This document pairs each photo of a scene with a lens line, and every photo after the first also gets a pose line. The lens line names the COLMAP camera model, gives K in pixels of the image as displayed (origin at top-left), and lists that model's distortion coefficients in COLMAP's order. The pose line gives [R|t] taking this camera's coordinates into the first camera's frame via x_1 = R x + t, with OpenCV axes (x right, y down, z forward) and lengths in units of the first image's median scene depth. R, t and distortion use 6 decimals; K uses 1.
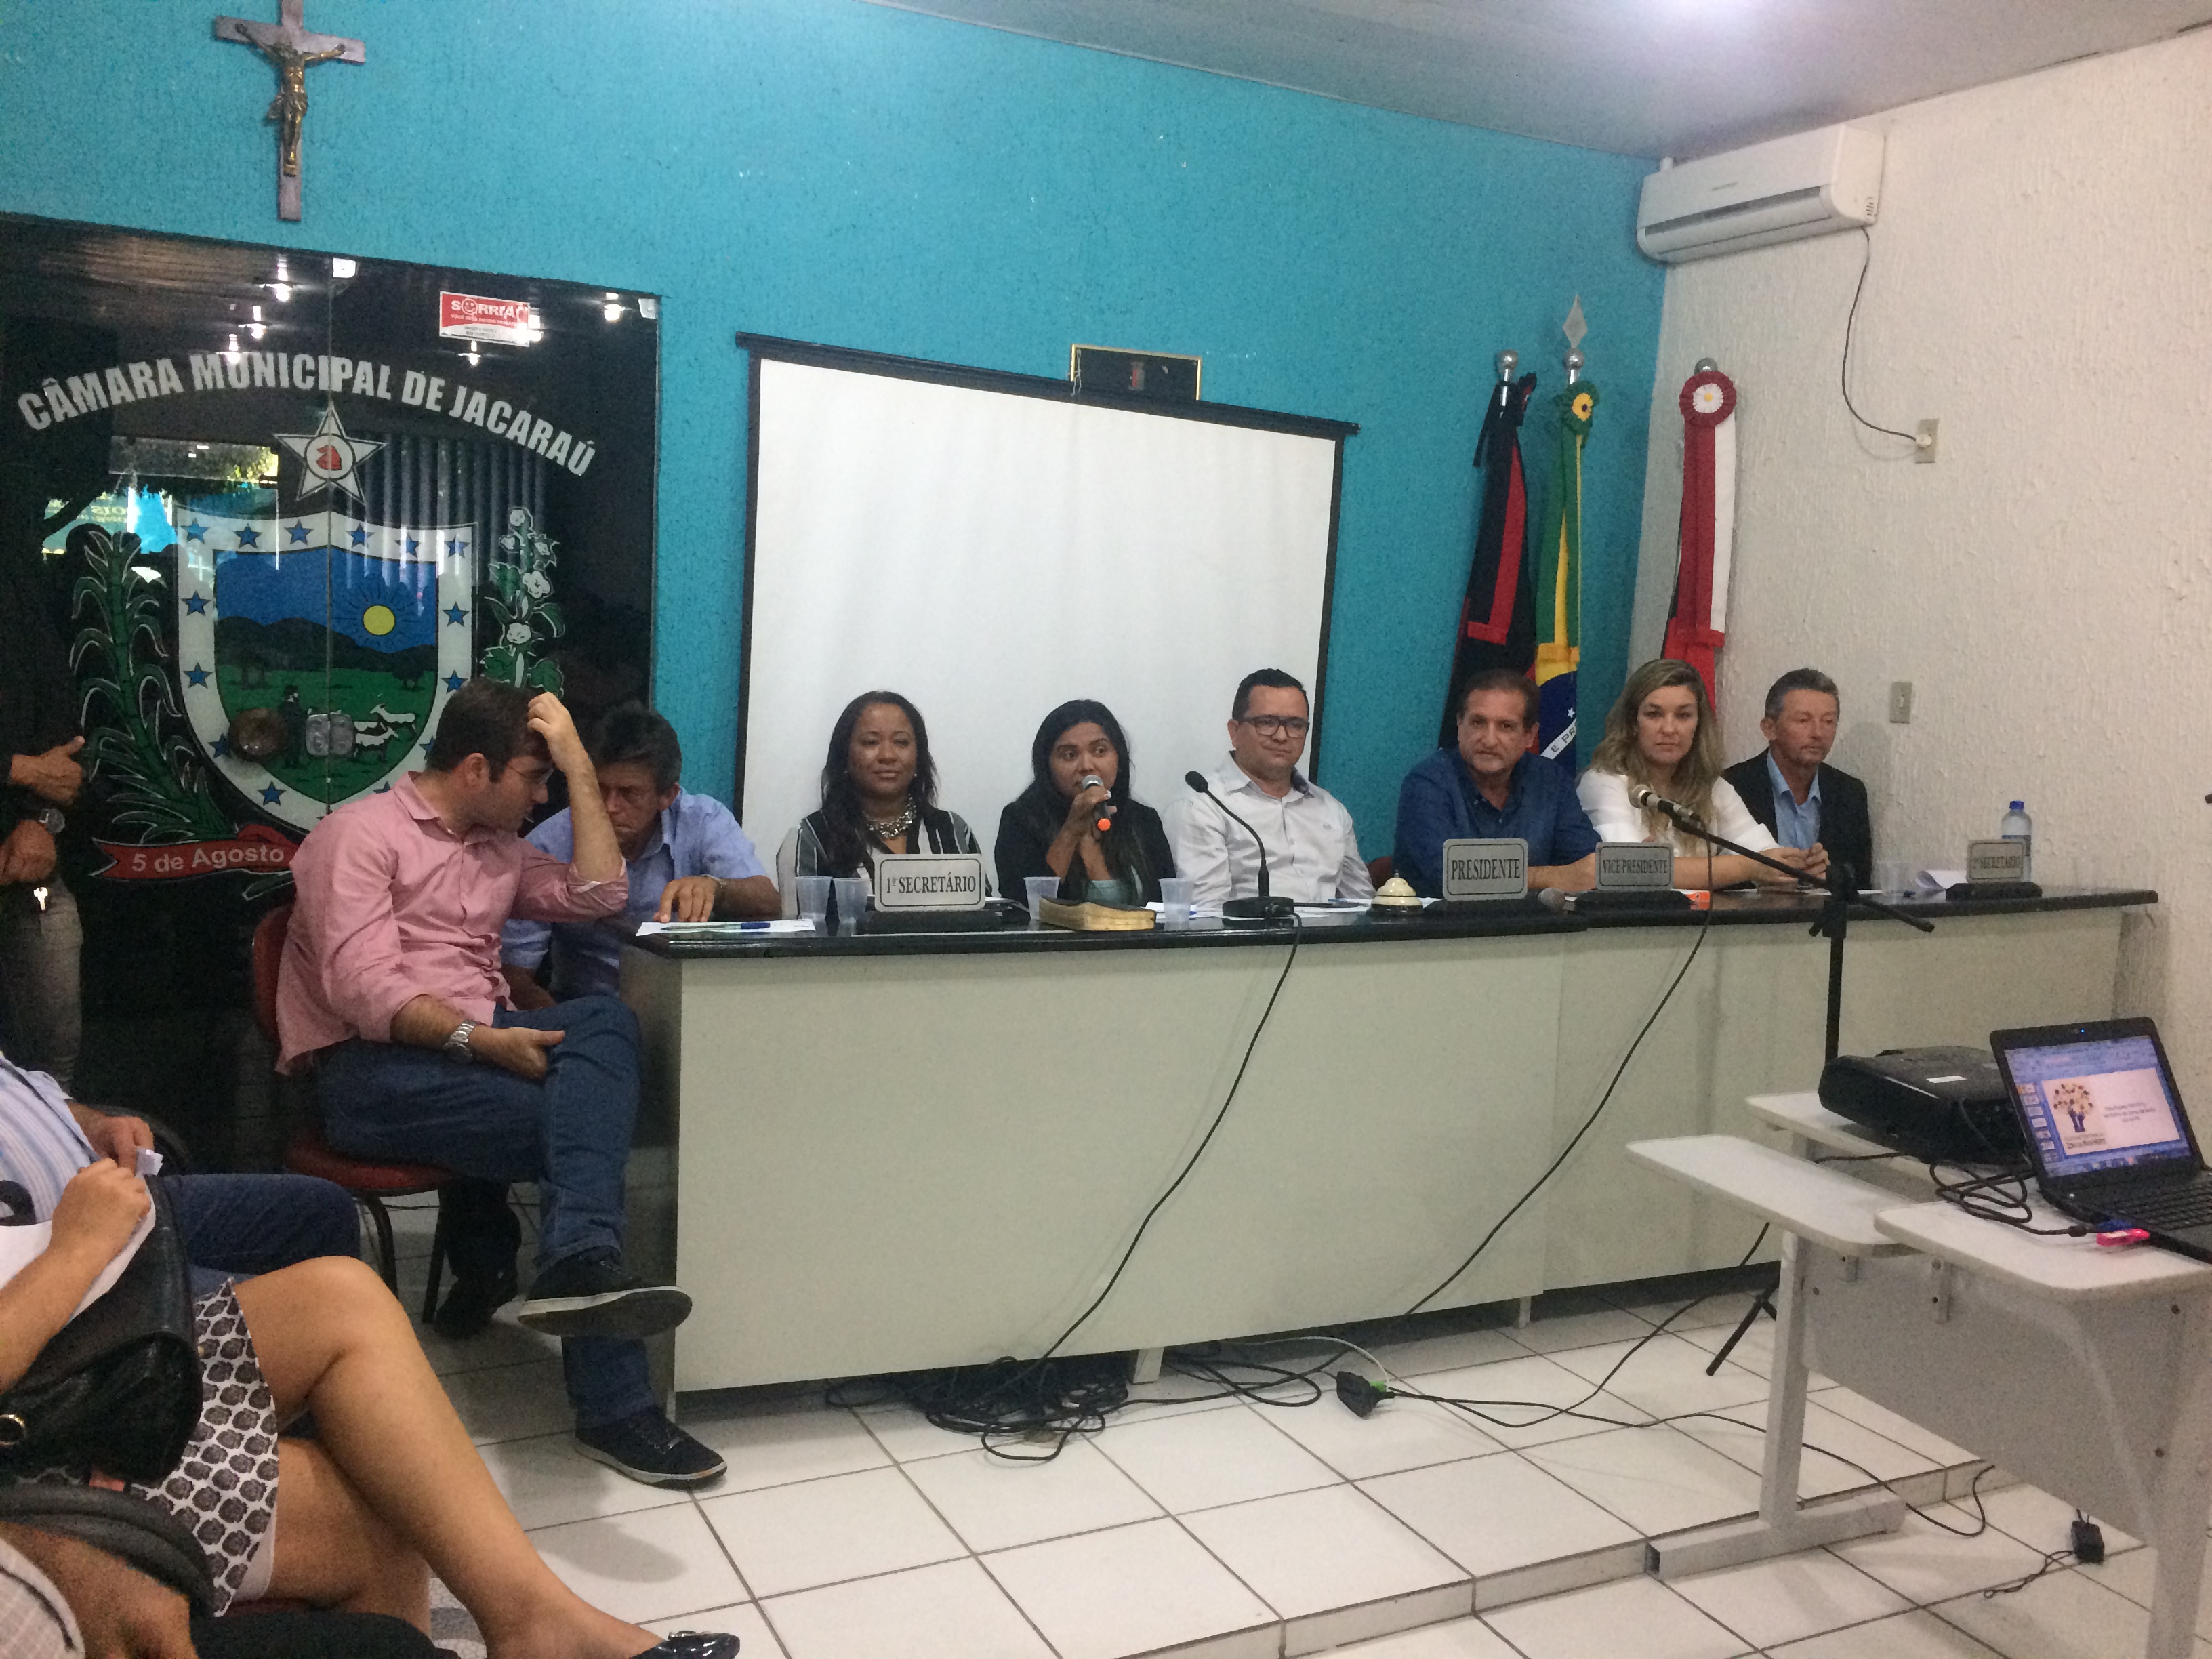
lens RADIAL K [[1878.1, 0, 1090.4], [0, 1878.1, 823.2], [0, 0, 1]] dist [0.095772, -0.143870]
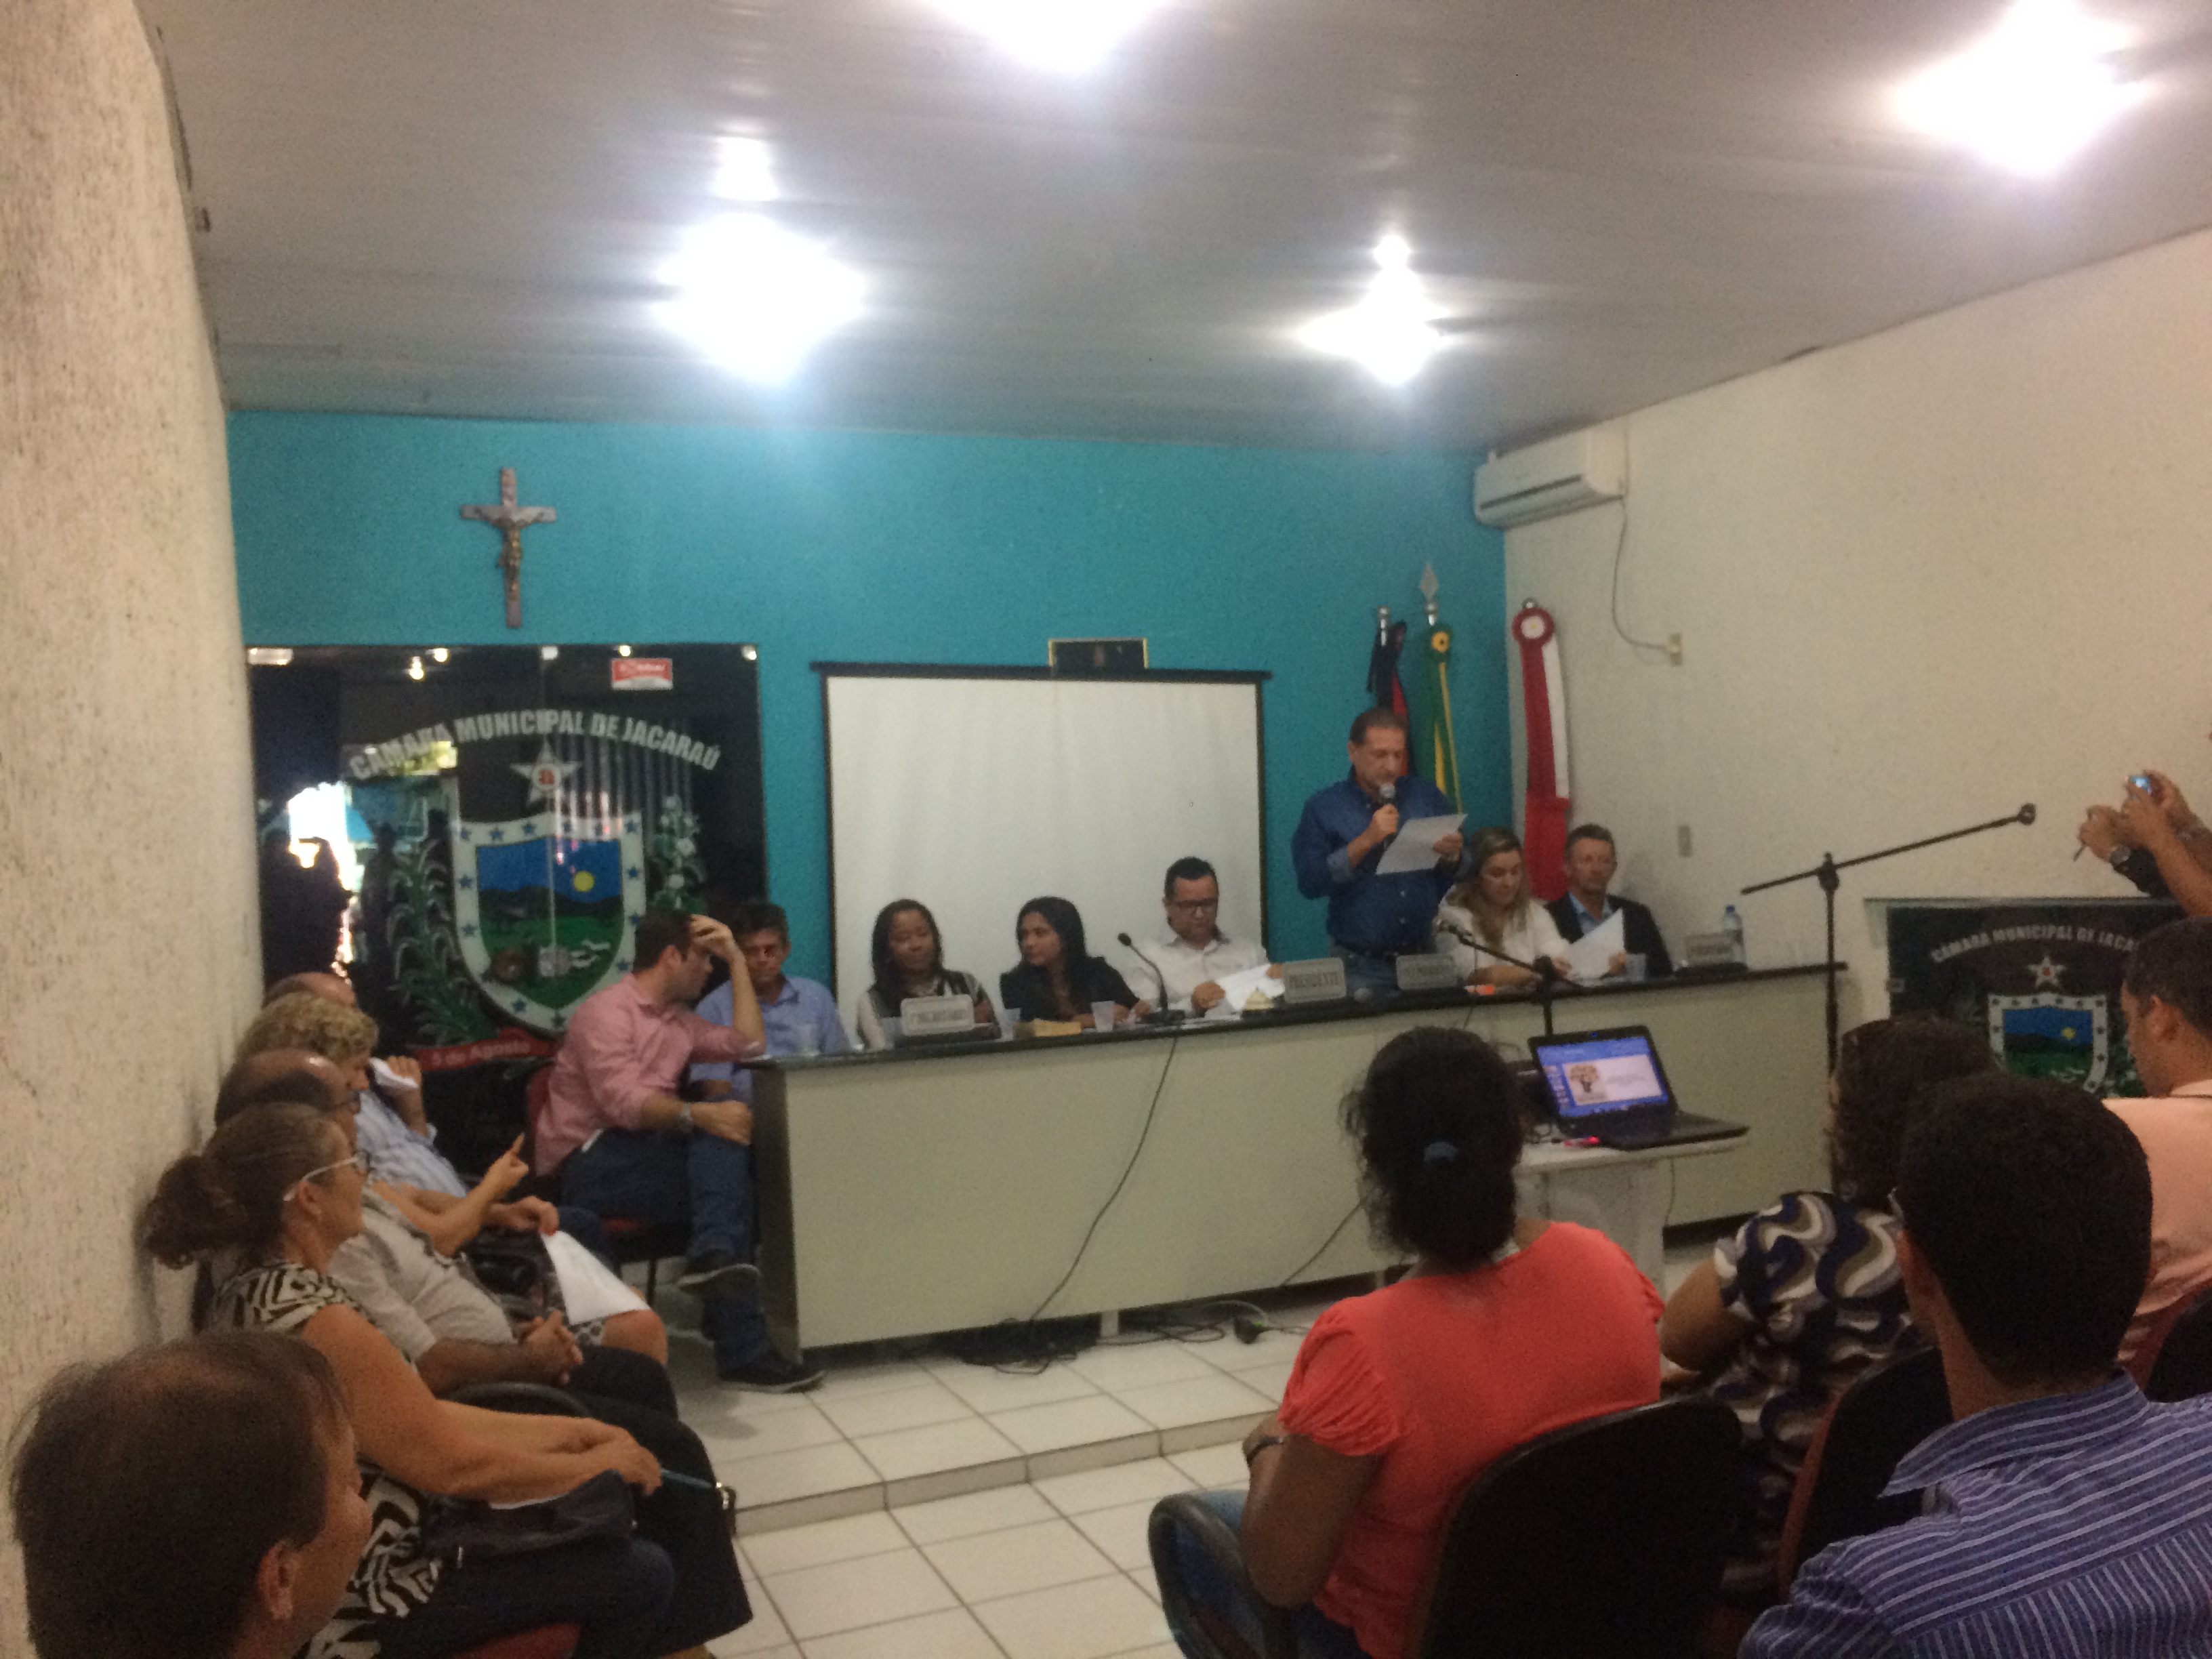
lens RADIAL K [[1893.2, 0, 1096.4], [0, 1893.2, 831.2], [0, 0, 1]] dist [0.049822, -0.003533]
pose [[0.993137, -0.091764, -0.072513, 0.137520], [0.084061, 0.991128, -0.102955, 0.041362], [0.081317, 0.096153, 0.992039, -0.454533]]
